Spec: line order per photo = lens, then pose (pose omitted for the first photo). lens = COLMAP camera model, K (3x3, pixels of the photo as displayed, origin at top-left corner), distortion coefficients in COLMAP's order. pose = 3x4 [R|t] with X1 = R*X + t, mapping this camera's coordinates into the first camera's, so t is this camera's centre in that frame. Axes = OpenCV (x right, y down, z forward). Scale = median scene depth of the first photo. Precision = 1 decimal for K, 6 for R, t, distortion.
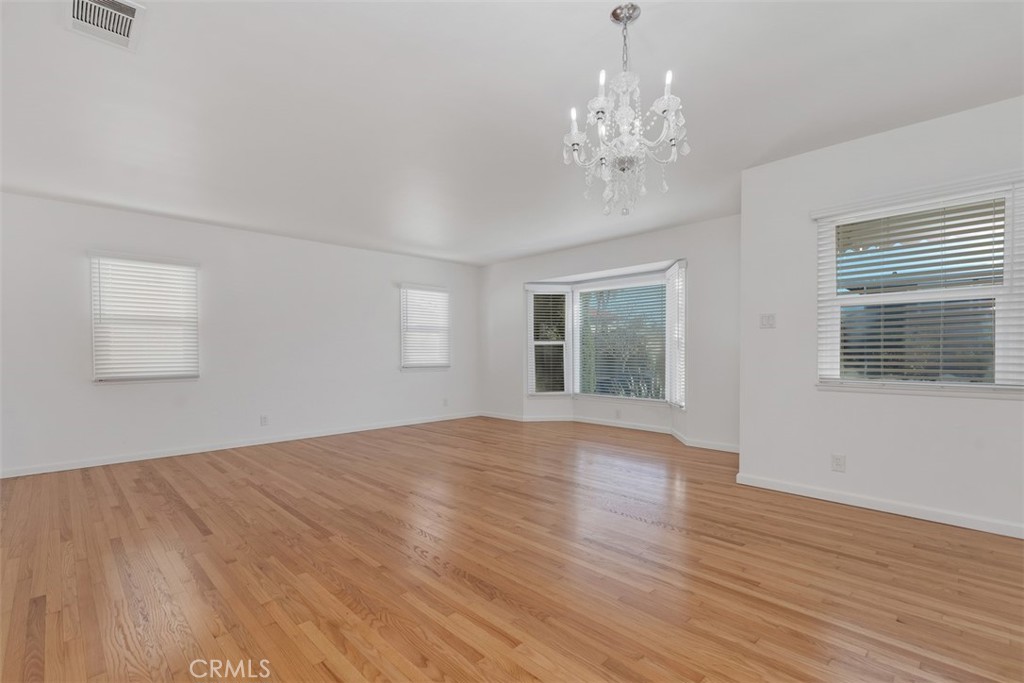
lens RADIAL K [[461.4, 0, 506.5], [0, 461.4, 352.7], [0, 0, 1]] dist [0.010074, -0.001943]
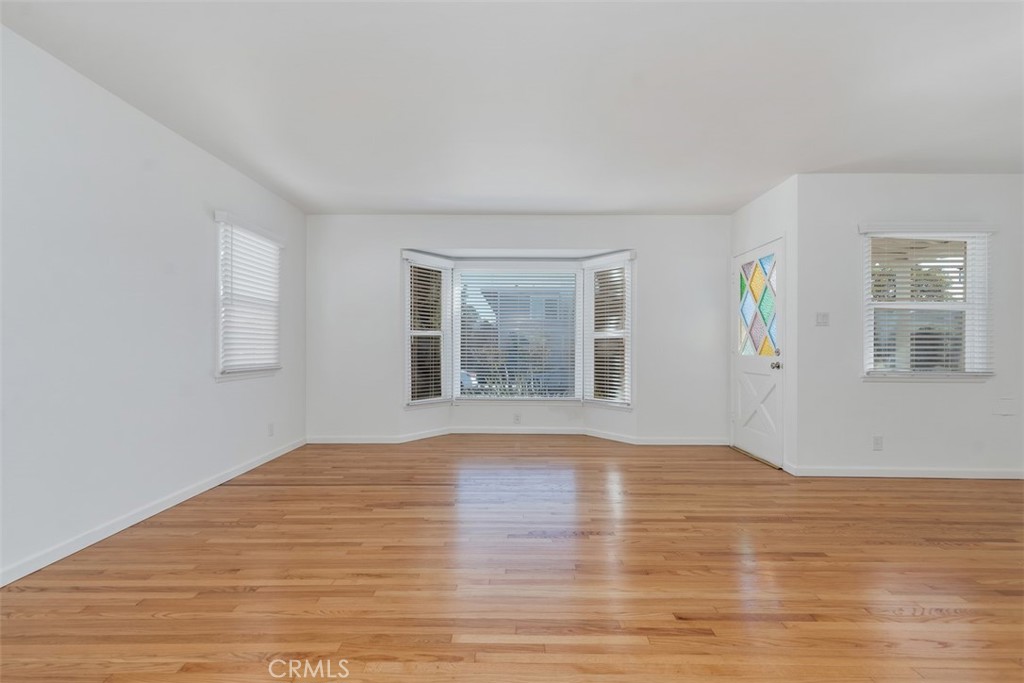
lens RADIAL K [[461.4, 0, 516.7], [0, 461.4, 343.8], [0, 0, 1]] dist [0.010074, -0.001943]
pose [[0.703126, 0.009801, 0.710998, -0.389077], [-0.005978, 0.999951, -0.007872, 0.000758], [-0.711040, 0.001284, 0.703150, 0.421703]]
